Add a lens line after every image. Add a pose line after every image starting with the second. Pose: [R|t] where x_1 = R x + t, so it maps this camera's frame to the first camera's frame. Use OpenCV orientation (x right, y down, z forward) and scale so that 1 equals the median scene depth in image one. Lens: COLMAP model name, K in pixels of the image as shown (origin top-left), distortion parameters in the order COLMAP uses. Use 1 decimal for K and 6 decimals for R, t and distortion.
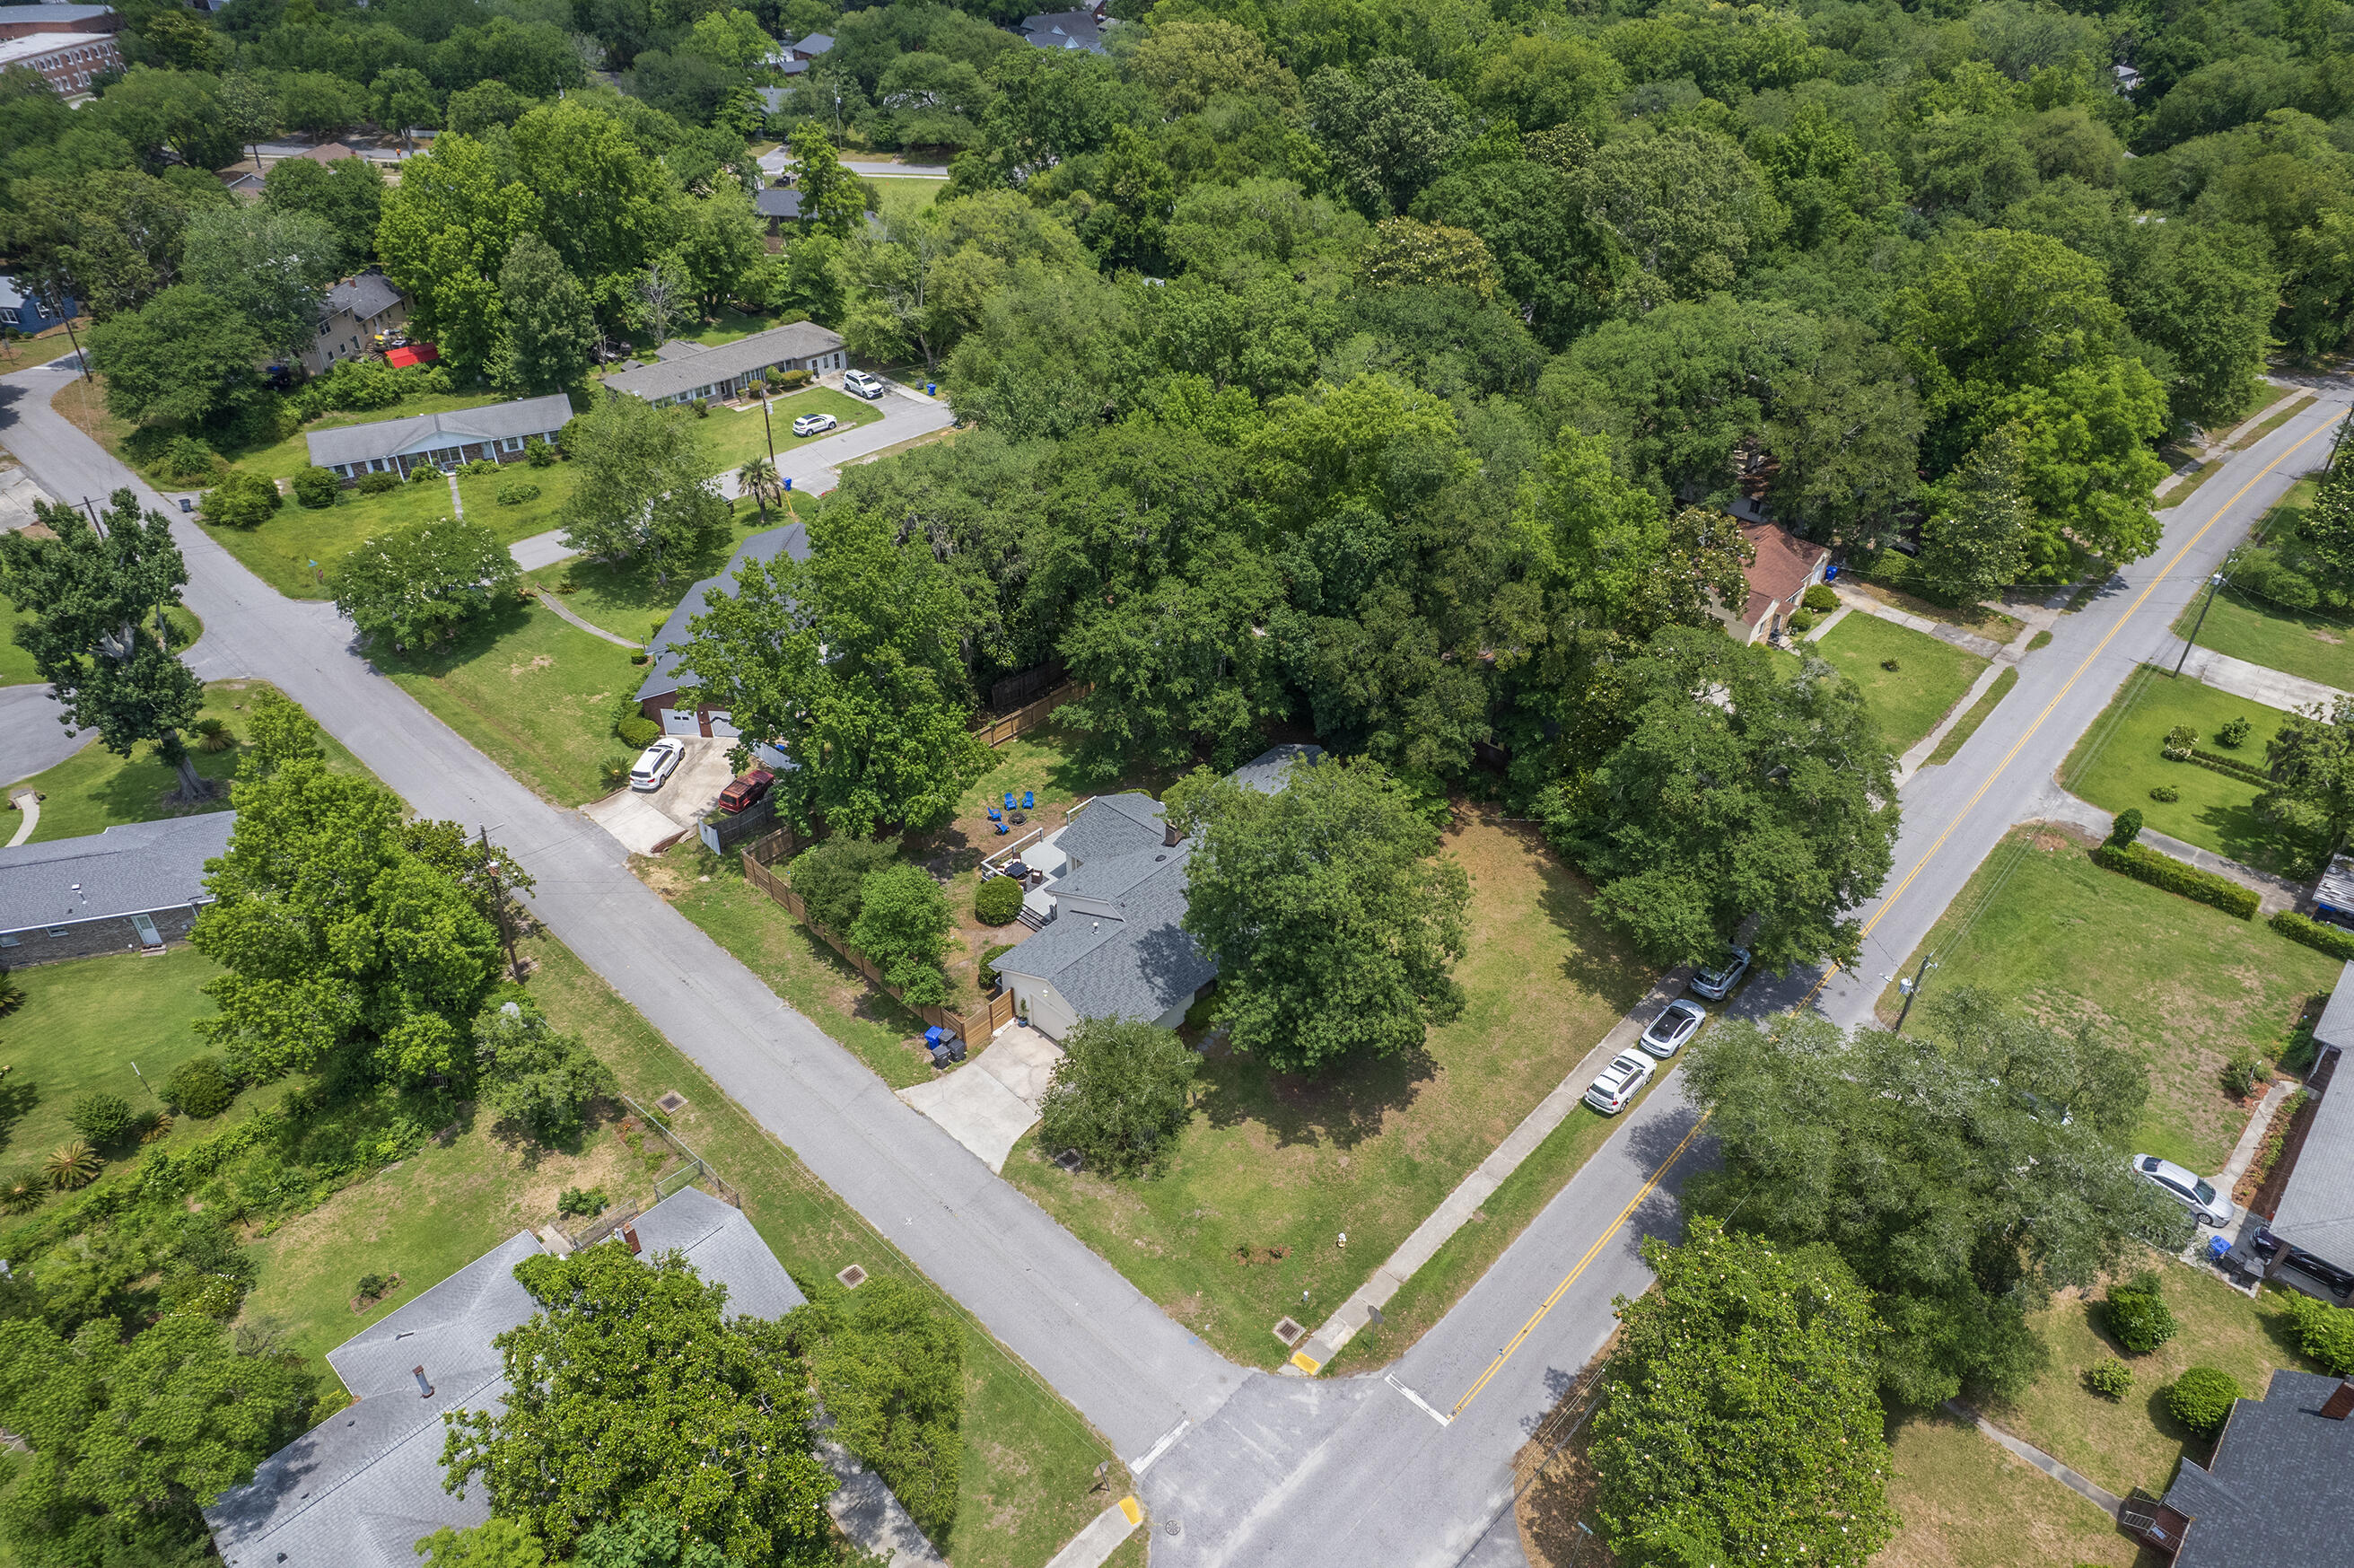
lens RADIAL K [[1504.9, 0, 1181.4], [0, 1504.9, 802.6], [0, 0, 1]] dist [-0.081926, 0.074749]
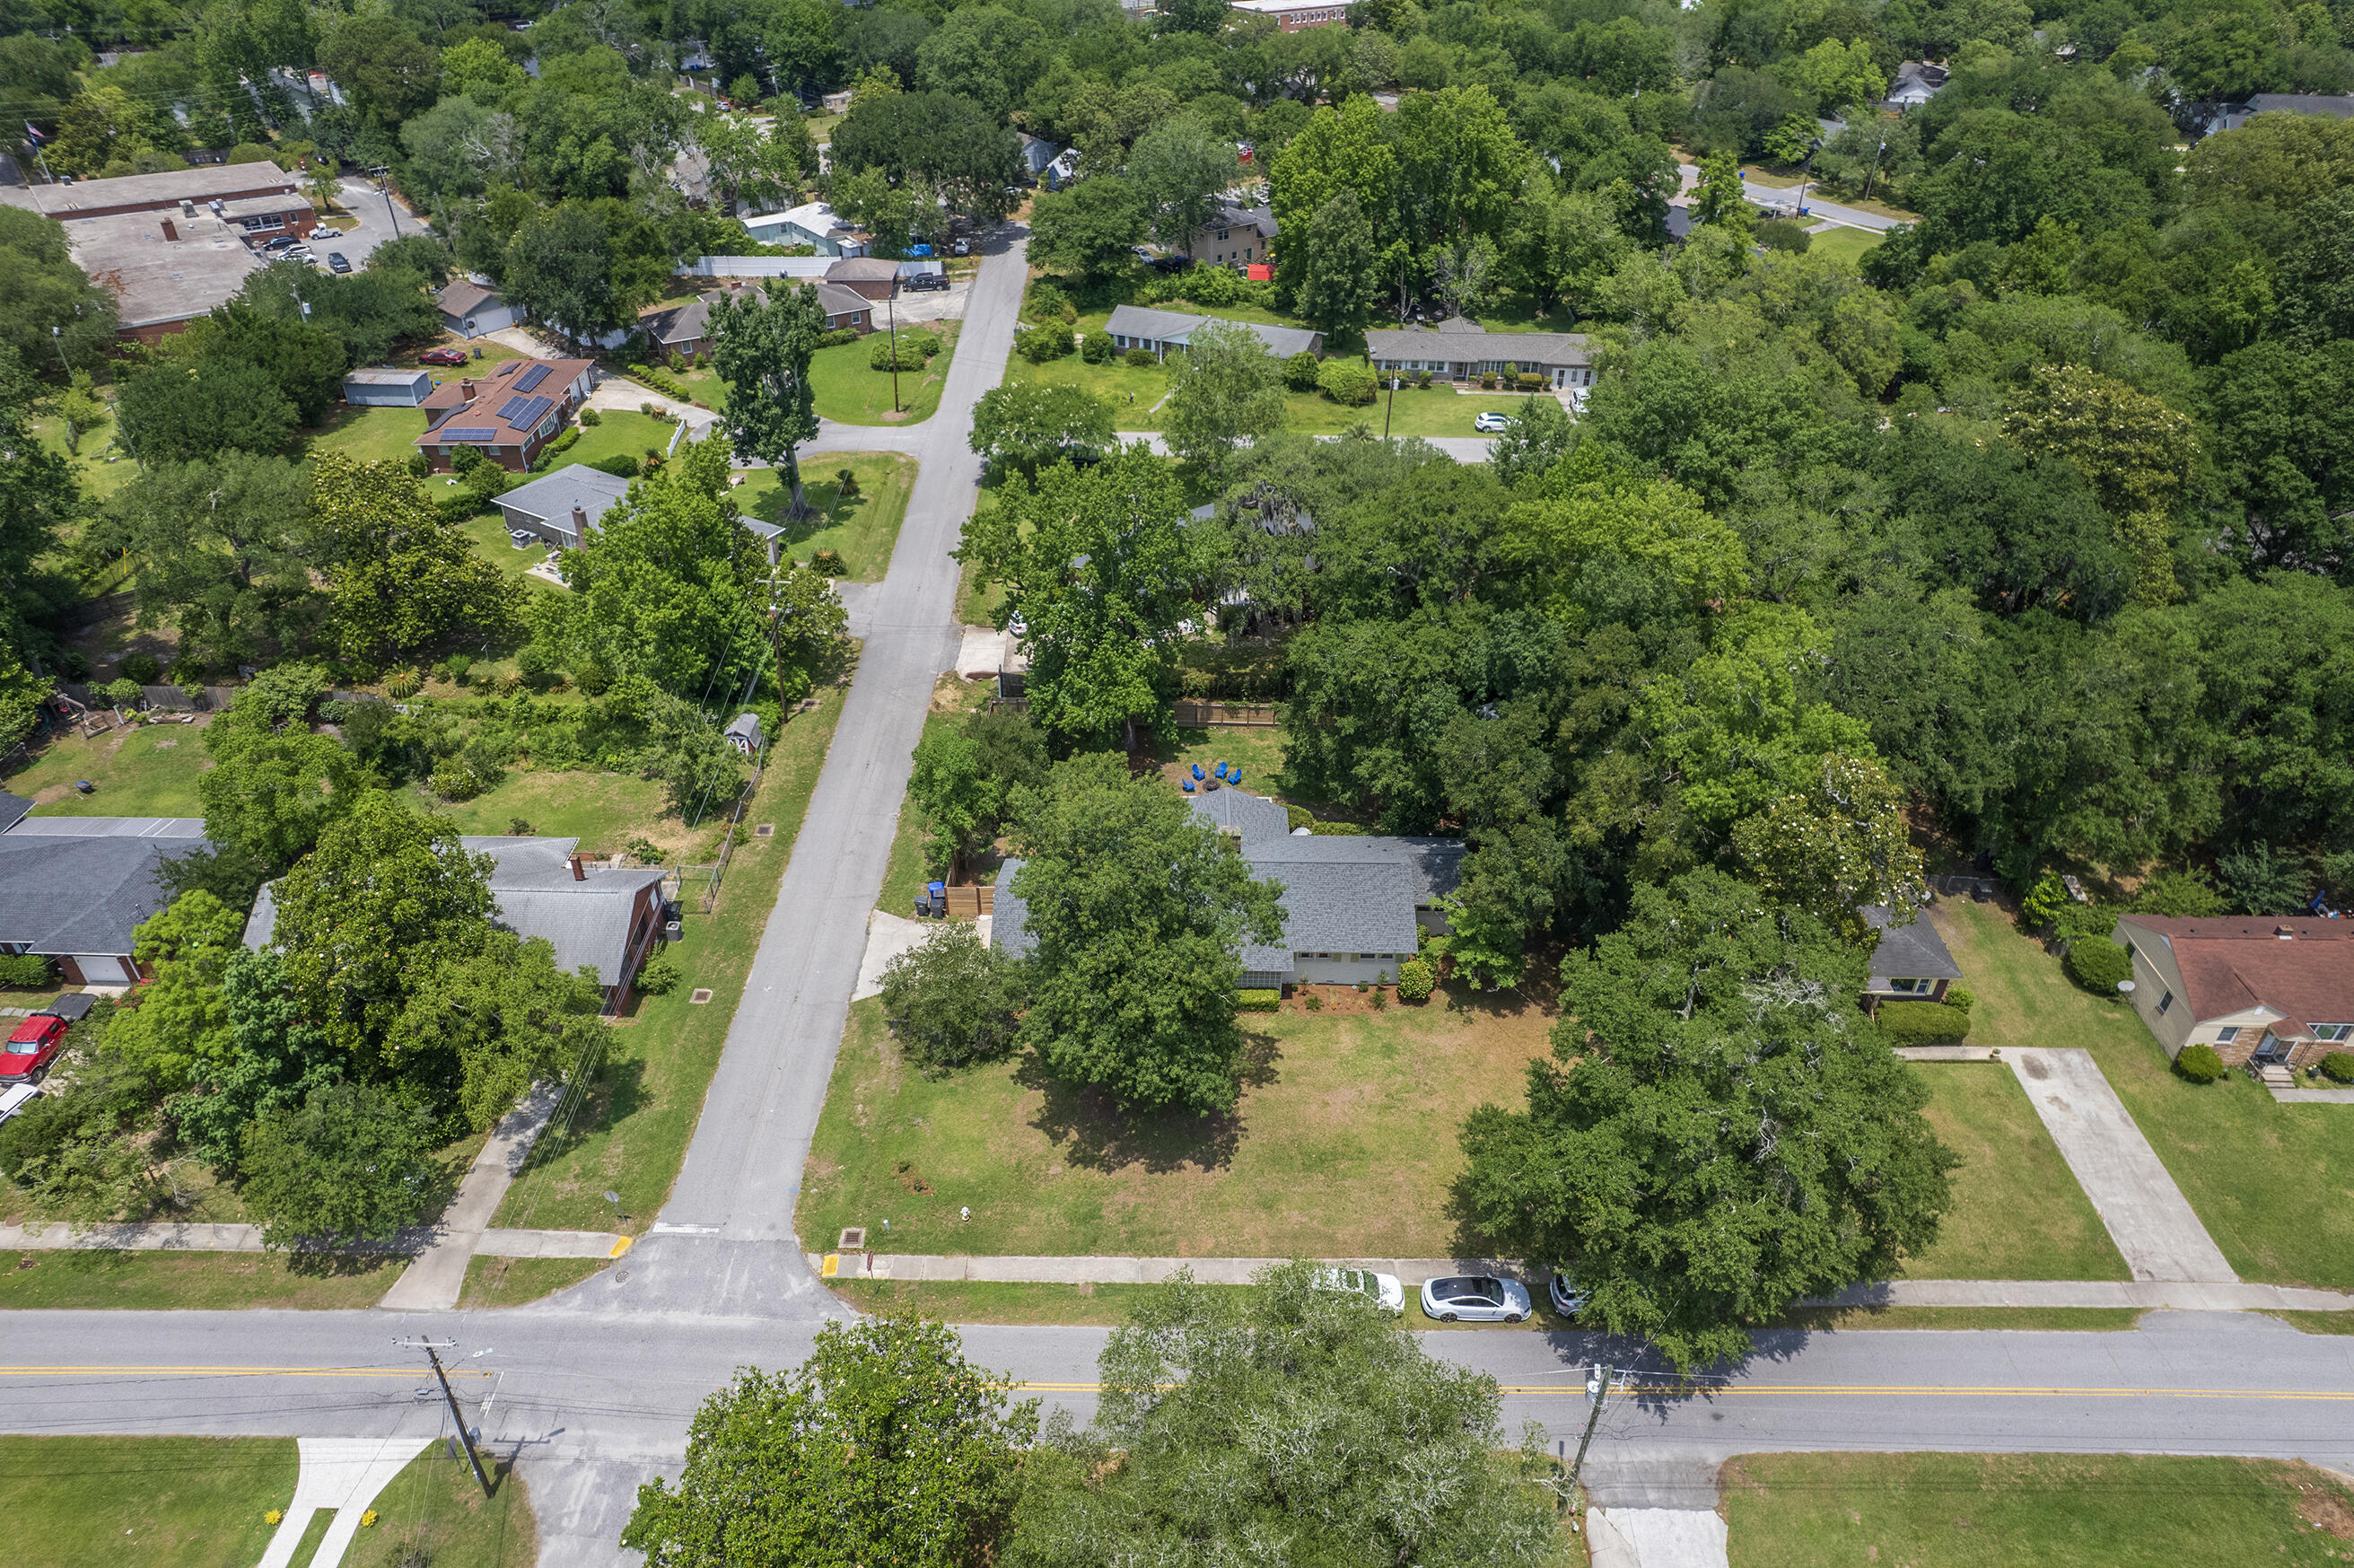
lens RADIAL K [[1504.9, 0, 1181.4], [0, 1504.9, 802.6], [0, 0, 1]] dist [-0.081926, 0.074749]
pose [[0.675729, 0.426398, -0.601311, 0.424349], [-0.432694, 0.889843, 0.144756, -0.100907], [0.596796, 0.162368, 0.785793, 0.149597]]
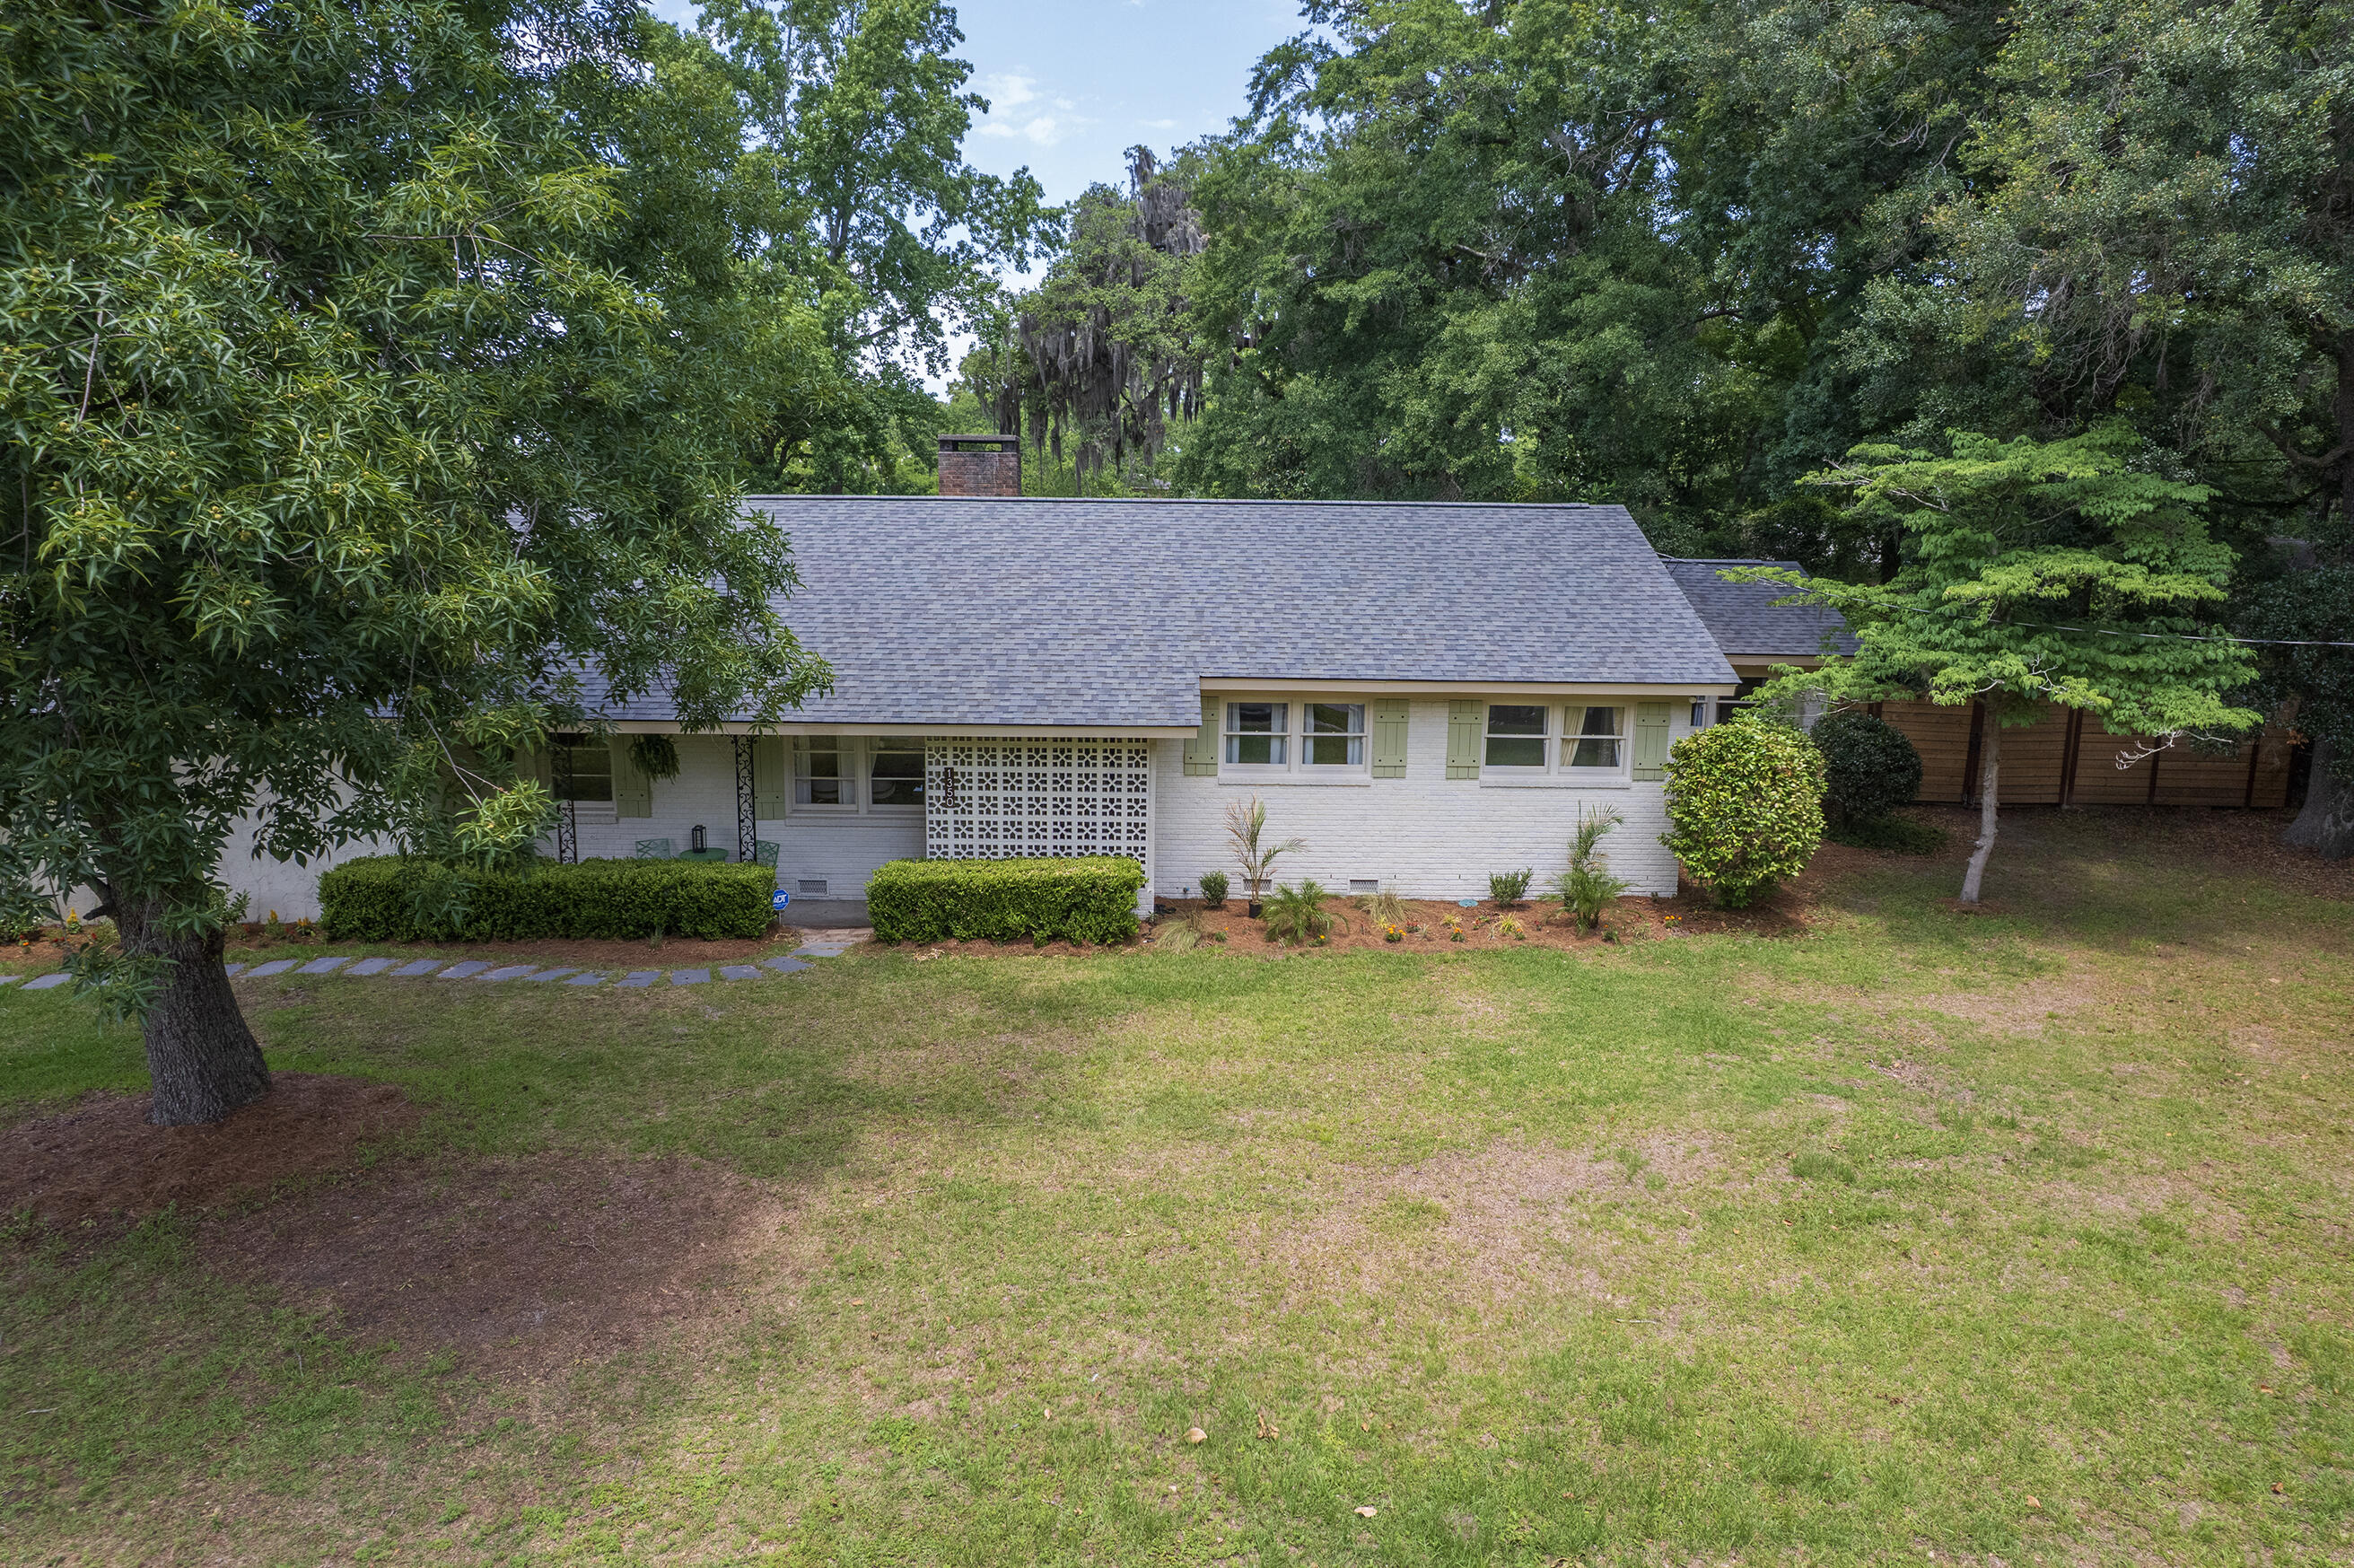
lens RADIAL K [[1504.9, 0, 1181.4], [0, 1504.9, 802.6], [0, 0, 1]] dist [-0.081926, 0.074749]
pose [[0.693790, 0.137567, -0.706916, 0.176066], [-0.426835, 0.869153, -0.249771, 0.096025], [0.580058, 0.475025, 0.661728, 0.652879]]
